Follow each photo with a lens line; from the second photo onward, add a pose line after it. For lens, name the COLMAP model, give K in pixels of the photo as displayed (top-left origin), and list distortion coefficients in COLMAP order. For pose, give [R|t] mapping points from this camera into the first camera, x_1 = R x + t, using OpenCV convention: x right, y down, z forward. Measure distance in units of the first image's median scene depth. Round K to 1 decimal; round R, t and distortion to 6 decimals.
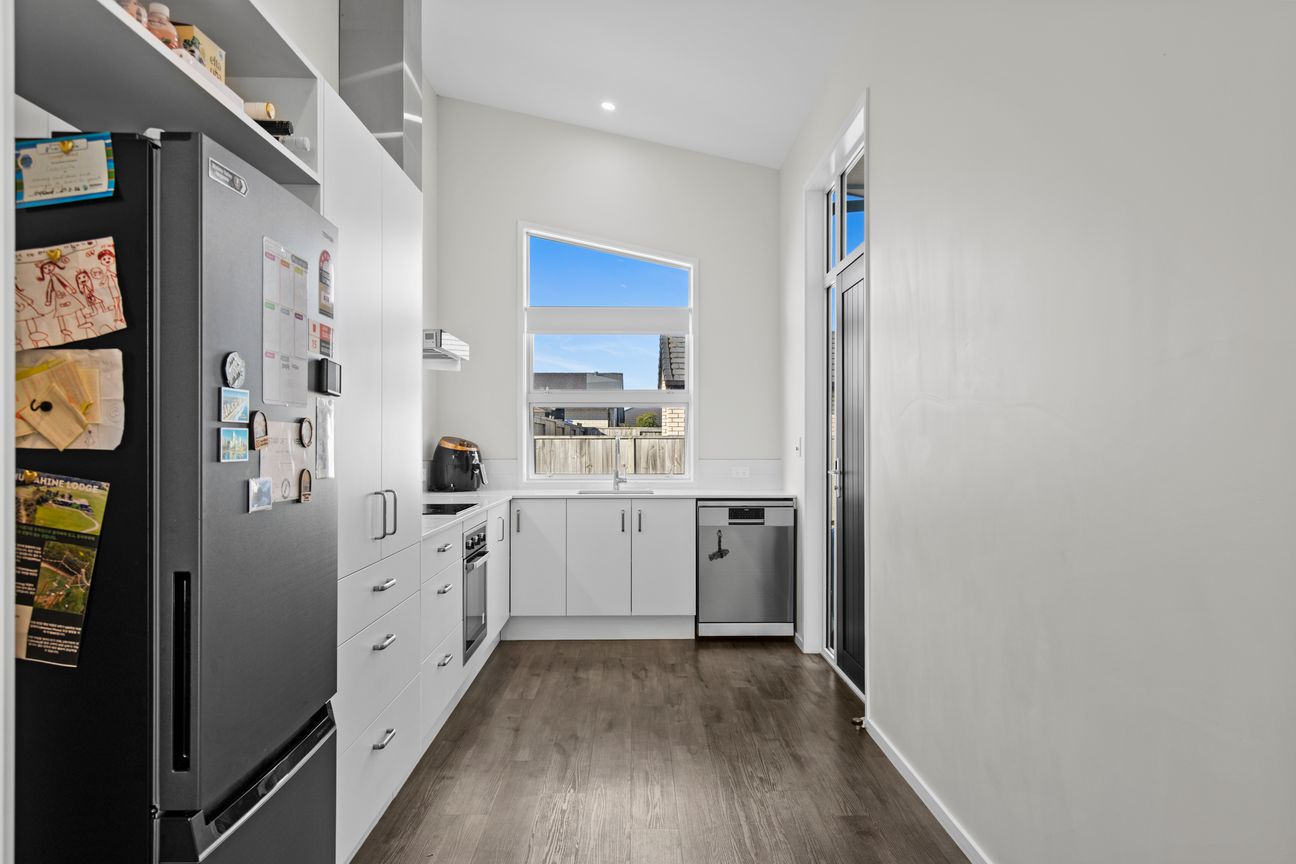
lens RADIAL K [[829.6, 0, 653.6], [0, 829.6, 436.6], [0, 0, 1]] dist [-0.005328, 0.000232]
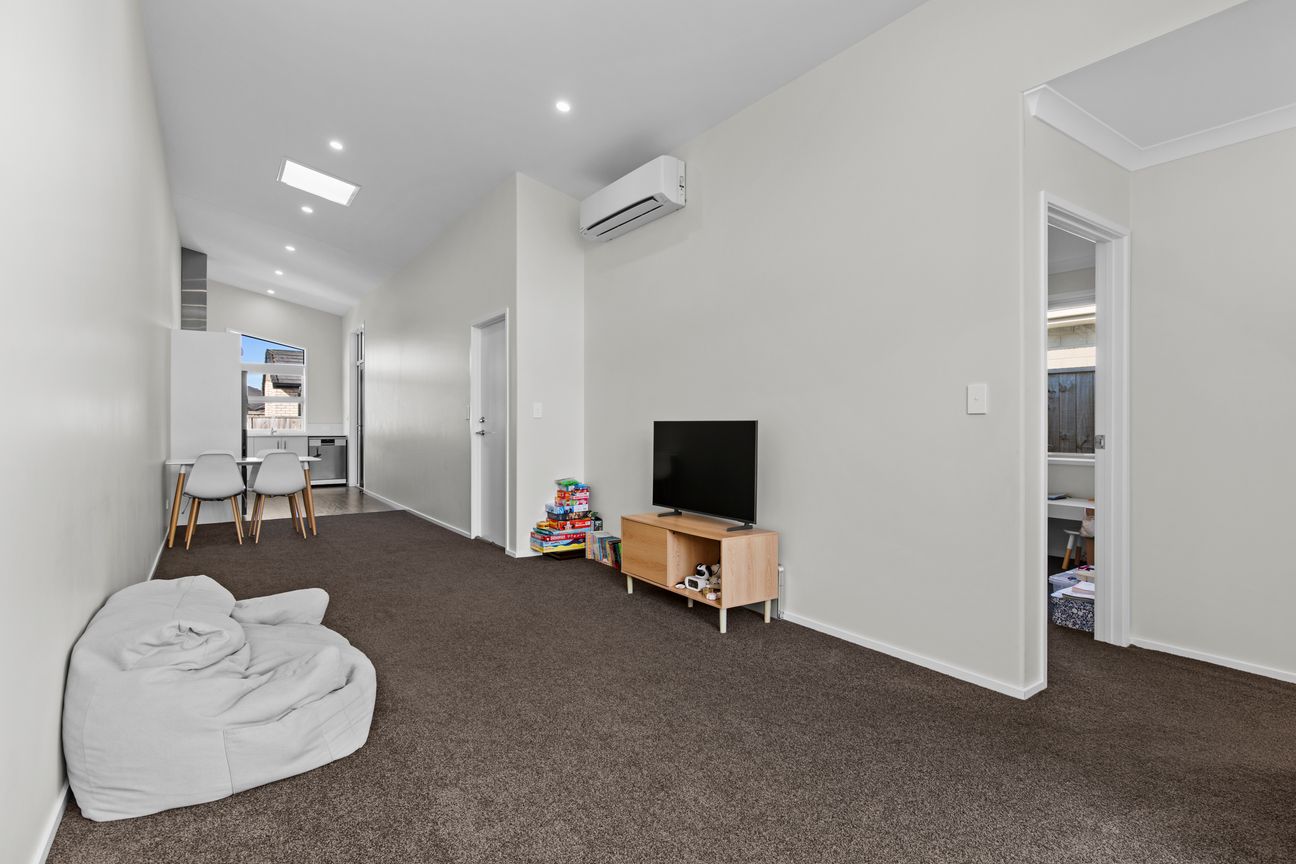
lens RADIAL K [[631.6, 0, 648.9], [0, 631.6, 425.9], [0, 0, 1]] dist [-0.002670, -0.001522]
pose [[0.834346, -0.001156, 0.551240, -0.165294], [-0.003752, 0.999963, 0.007776, 0.018259], [-0.551228, -0.008556, 0.834311, -1.432835]]
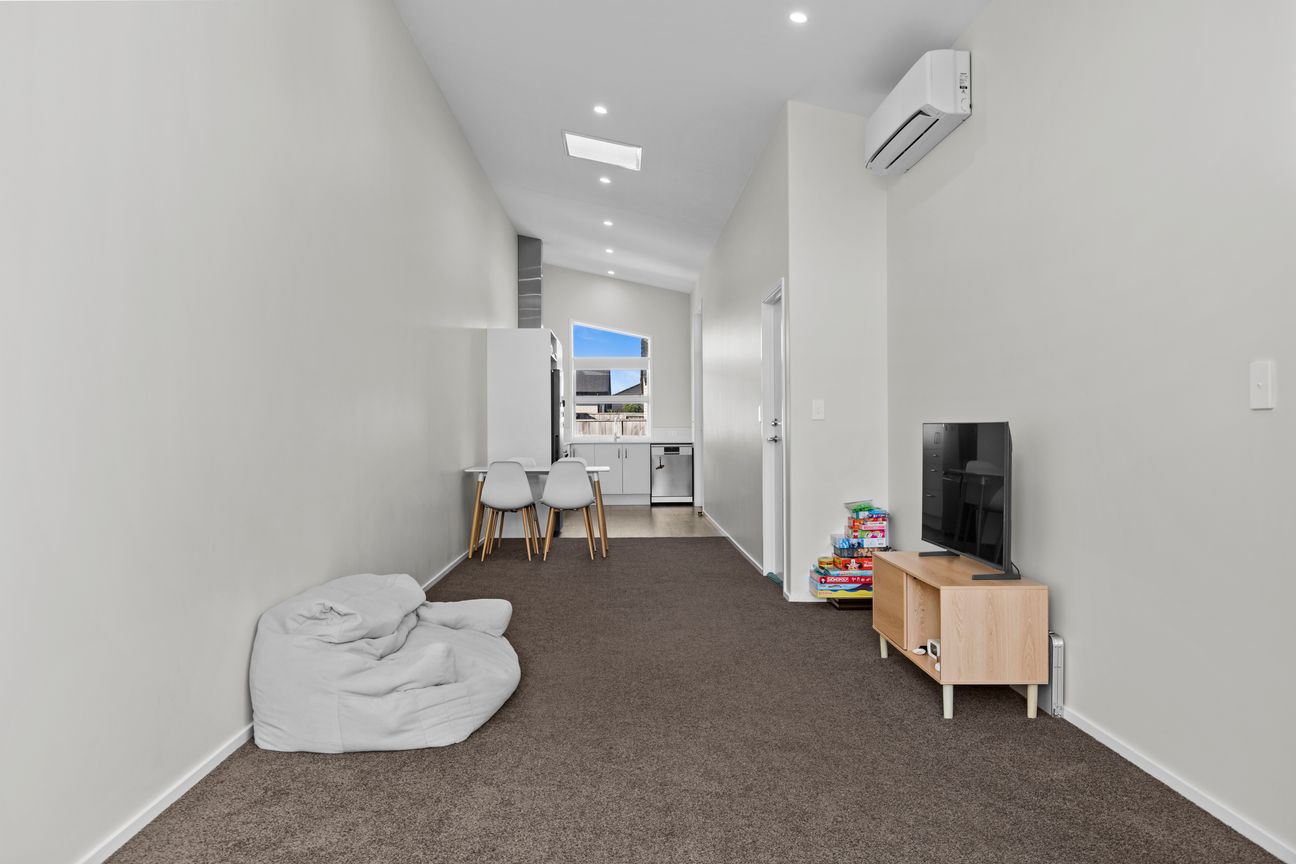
lens RADIAL K [[930.6, 0, 651.4], [0, 930.6, 430.0], [0, 0, 1]] dist [-0.006330, -0.001694]
pose [[0.999919, -0.005443, 0.011489, 0.024640], [0.005351, 0.999953, 0.008063, 0.016378], [-0.011533, -0.008001, 0.999901, -1.610938]]
